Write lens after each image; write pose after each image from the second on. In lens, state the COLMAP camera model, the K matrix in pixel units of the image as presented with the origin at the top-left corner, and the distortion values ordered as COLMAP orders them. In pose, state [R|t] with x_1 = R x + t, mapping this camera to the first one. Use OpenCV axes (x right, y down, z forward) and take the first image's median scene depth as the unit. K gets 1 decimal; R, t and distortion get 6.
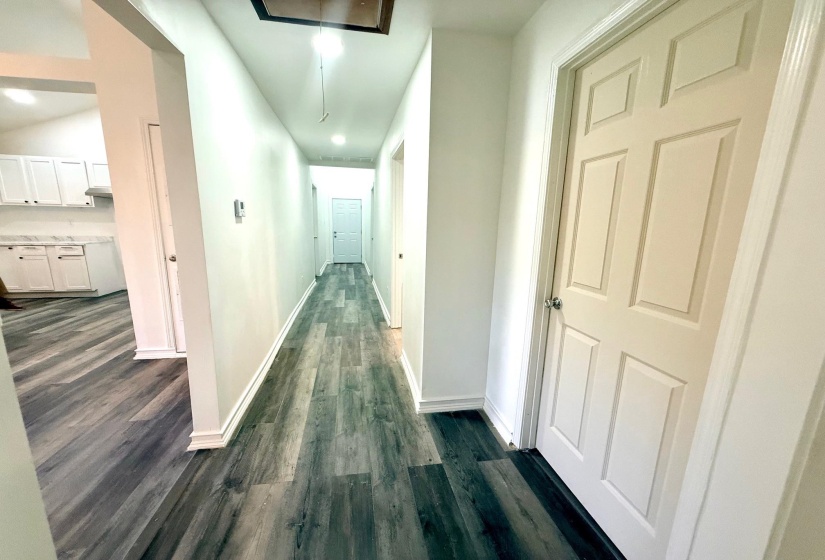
lens RADIAL K [[331.3, 0, 412.9], [0, 331.3, 293.3], [0, 0, 1]] dist [0.001197, 0.000398]
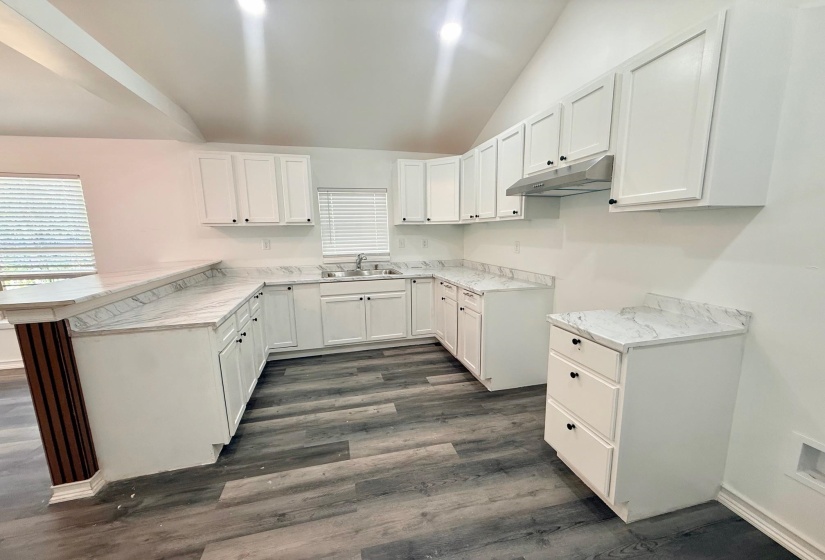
lens RADIAL K [[327.1, 0, 409.7], [0, 327.1, 289.4], [0, 0, 1]] dist [-0.000557, 0.000142]
pose [[0.073781, 0.151841, -0.985647, -0.648261], [-0.189728, 0.972428, 0.135602, -0.257242], [0.979061, 0.177000, 0.100555, 1.082247]]
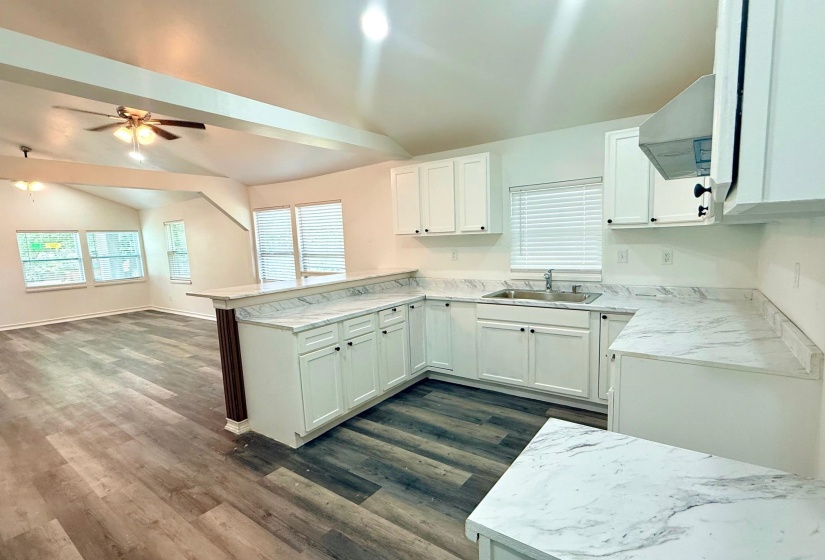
lens RADIAL K [[390.8, 0, 411.1], [0, 390.8, 292.5], [0, 0, 1]] dist [-0.000929, 0.000420]
pose [[-0.715640, 0.096862, -0.691720, -0.816048], [-0.124965, 0.956602, 0.263240, -0.343579], [0.687199, 0.274826, -0.672479, 1.410089]]
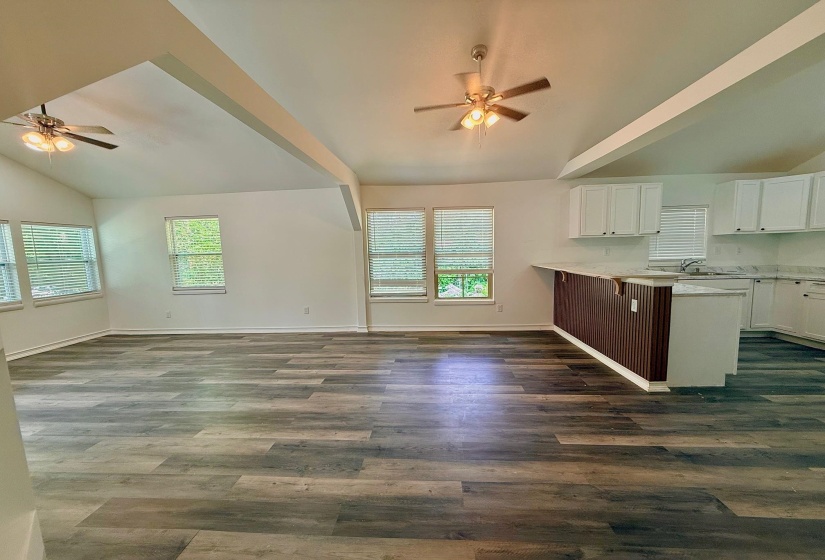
lens RADIAL K [[332.1, 0, 408.1], [0, 332.1, 282.6], [0, 0, 1]] dist [-0.000332, 0.000581]
pose [[-0.232294, 0.081501, -0.969225, -0.218604], [-0.182213, 0.975195, 0.125674, -0.078076], [0.955425, 0.205799, -0.211682, 0.302472]]
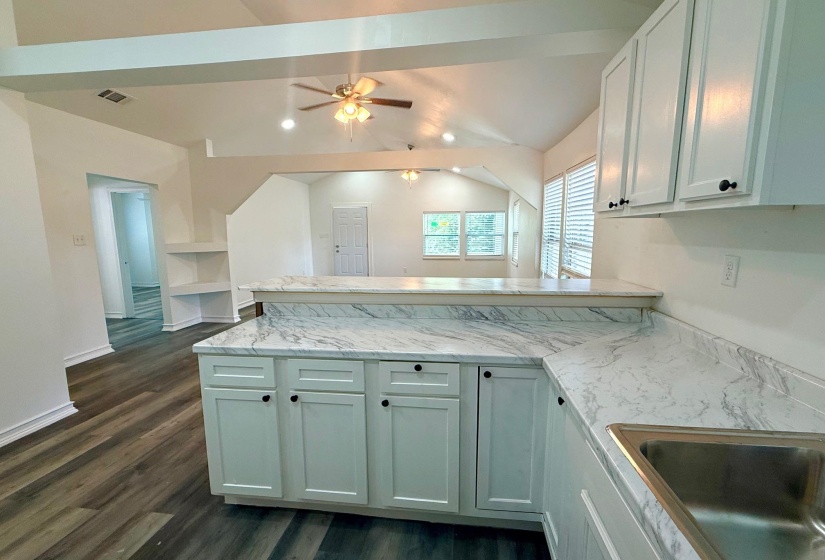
lens RADIAL K [[390.8, 0, 411.1], [0, 390.8, 292.5], [0, 0, 1]] dist [-0.000929, 0.000420]
pose [[-0.953449, -0.064516, 0.294571, -1.475870], [0.046227, 0.934030, 0.354192, -0.301974], [-0.297989, 0.351321, -0.887568, 1.171175]]
